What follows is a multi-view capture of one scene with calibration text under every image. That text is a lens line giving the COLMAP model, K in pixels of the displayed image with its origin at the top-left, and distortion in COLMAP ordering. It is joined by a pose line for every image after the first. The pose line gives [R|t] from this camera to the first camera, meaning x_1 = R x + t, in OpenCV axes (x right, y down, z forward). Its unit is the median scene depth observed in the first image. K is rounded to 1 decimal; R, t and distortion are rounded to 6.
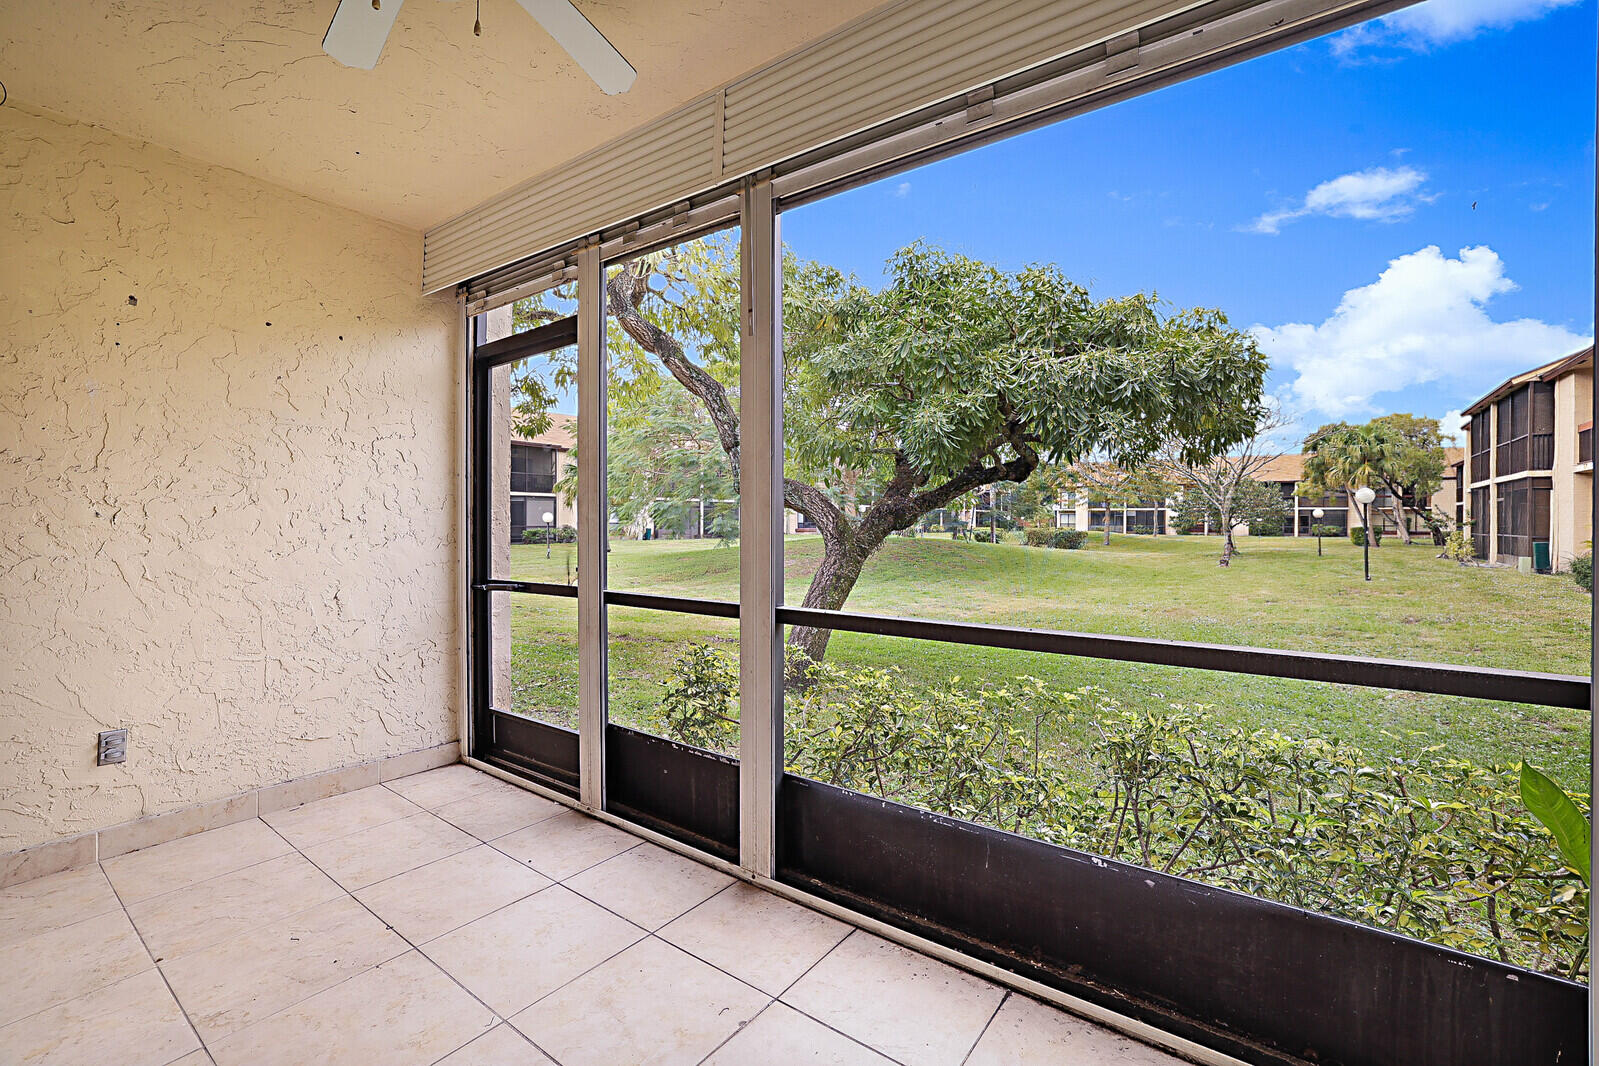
lens RADIAL K [[679.6, 0, 793.1], [0, 679.6, 525.3], [0, 0, 1]] dist [-0.019689, 0.000296]
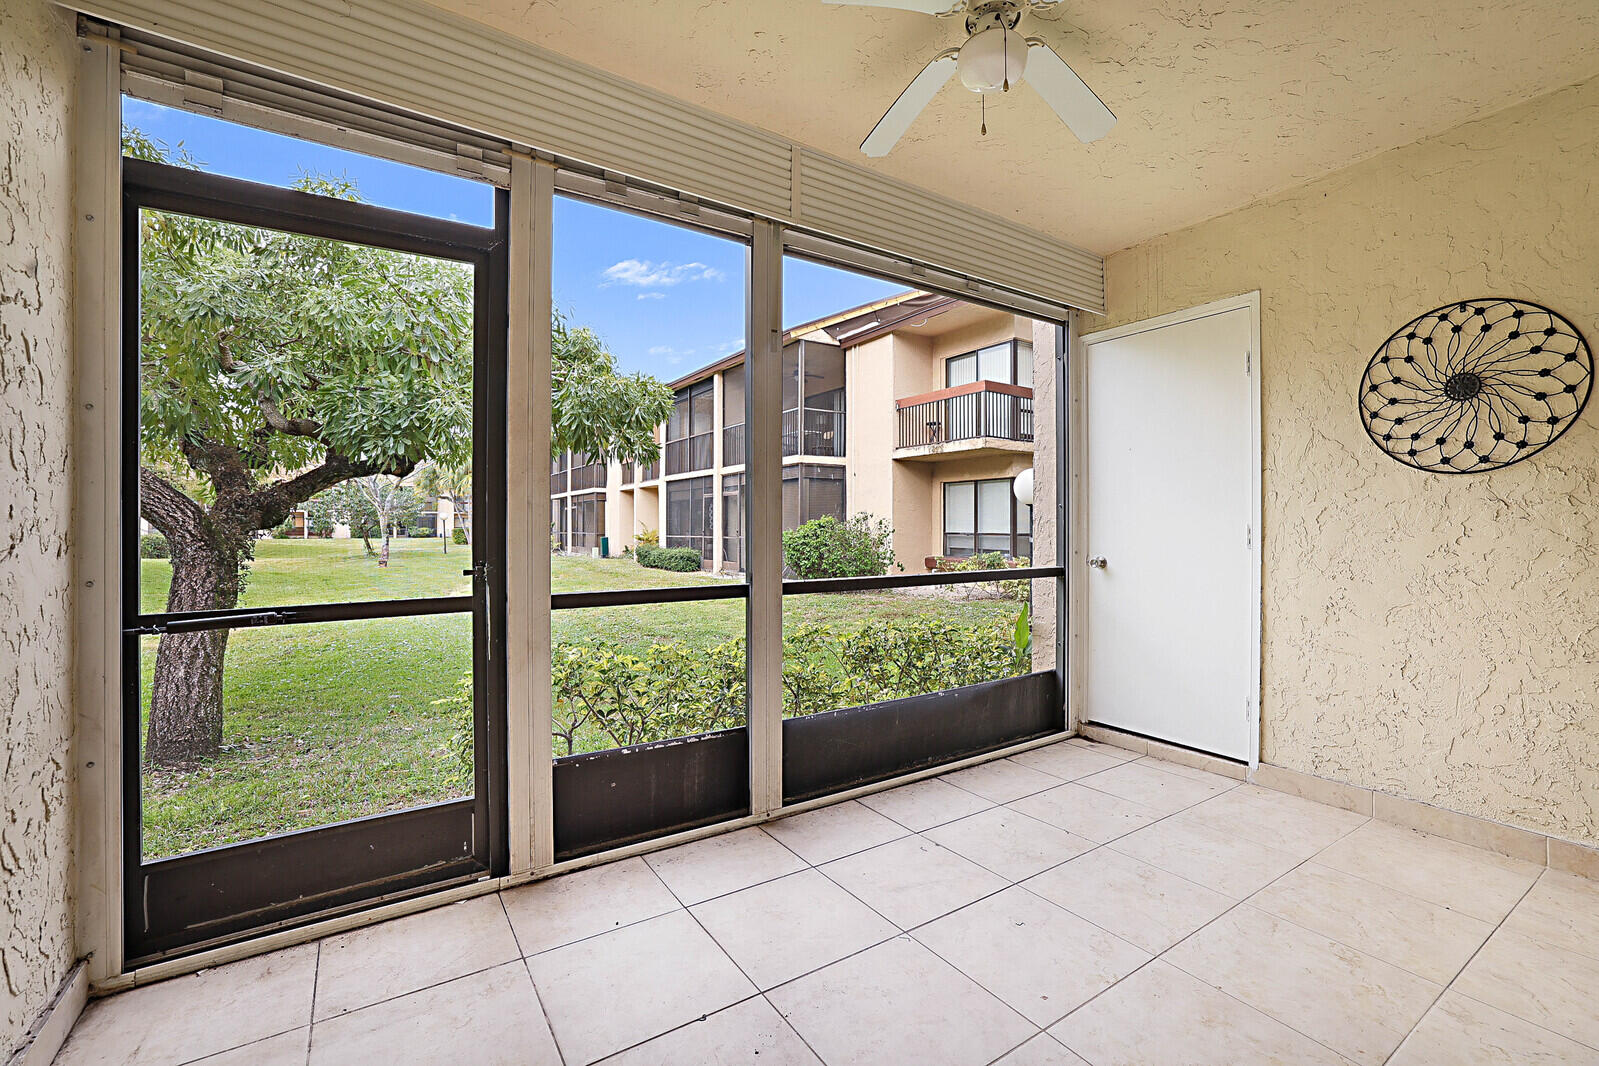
lens RADIAL K [[679.6, 0, 794.1], [0, 679.6, 526.8], [0, 0, 1]] dist [-0.019689, 0.000296]
pose [[0.366139, -0.004203, 0.930551, -0.934137], [0.006118, 0.999979, 0.002109, 0.017494], [-0.930540, 0.004921, 0.366157, 0.438860]]
